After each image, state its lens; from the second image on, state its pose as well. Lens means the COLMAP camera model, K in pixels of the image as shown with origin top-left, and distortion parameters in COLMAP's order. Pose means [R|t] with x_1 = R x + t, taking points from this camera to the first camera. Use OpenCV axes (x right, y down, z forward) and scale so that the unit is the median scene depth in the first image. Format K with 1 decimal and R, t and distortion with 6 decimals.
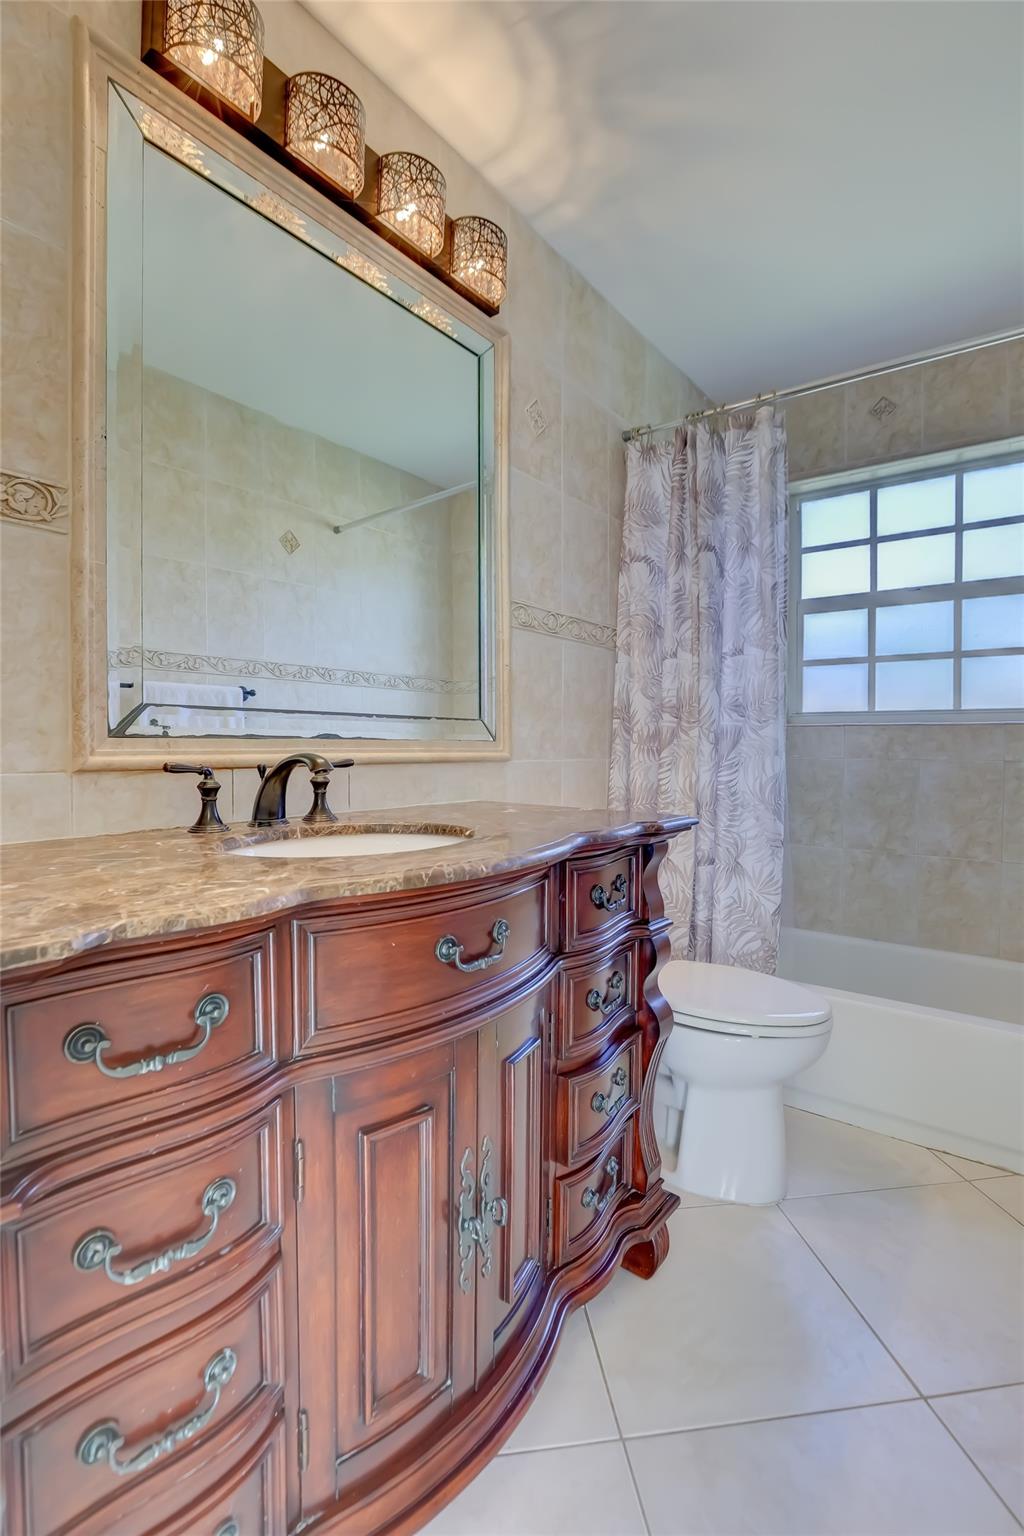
lens RADIAL K [[698.3, 0, 489.0], [0, 698.3, 773.0], [0, 0, 1]] dist [-0.045966, 0.016187]
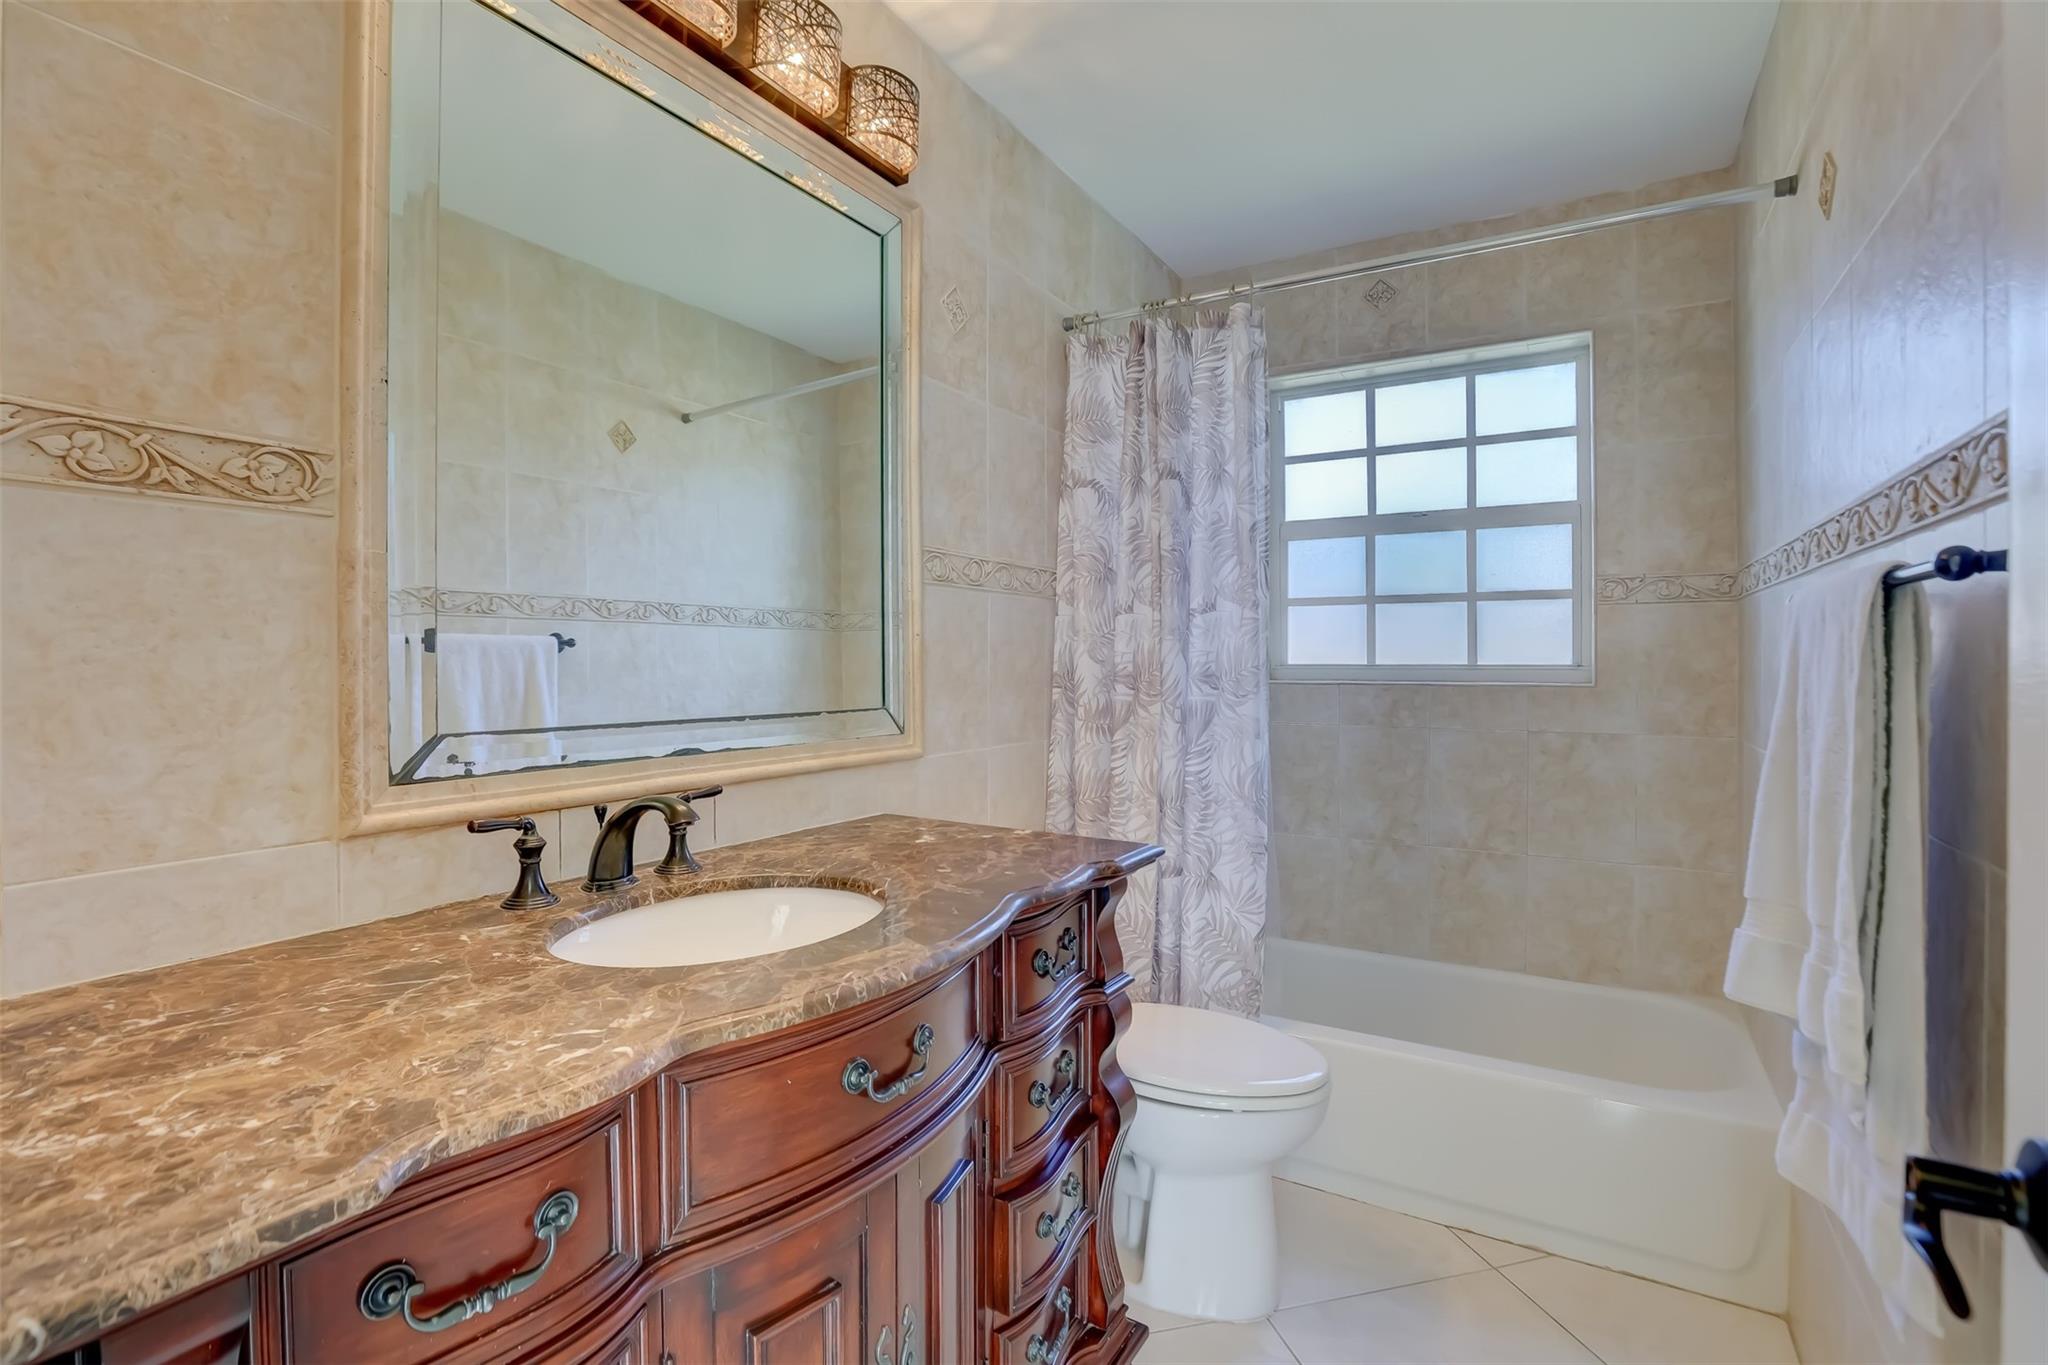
lens RADIAL K [[931.1, 0, 971.6], [0, 931.1, 642.6], [0, 0, 1]] dist [-0.045966, 0.016187]
pose [[0.994877, -0.004113, 0.101010, -0.020927], [0.006517, 0.999703, -0.023485, -0.124289], [-0.100884, 0.024023, 0.994608, -0.029924]]
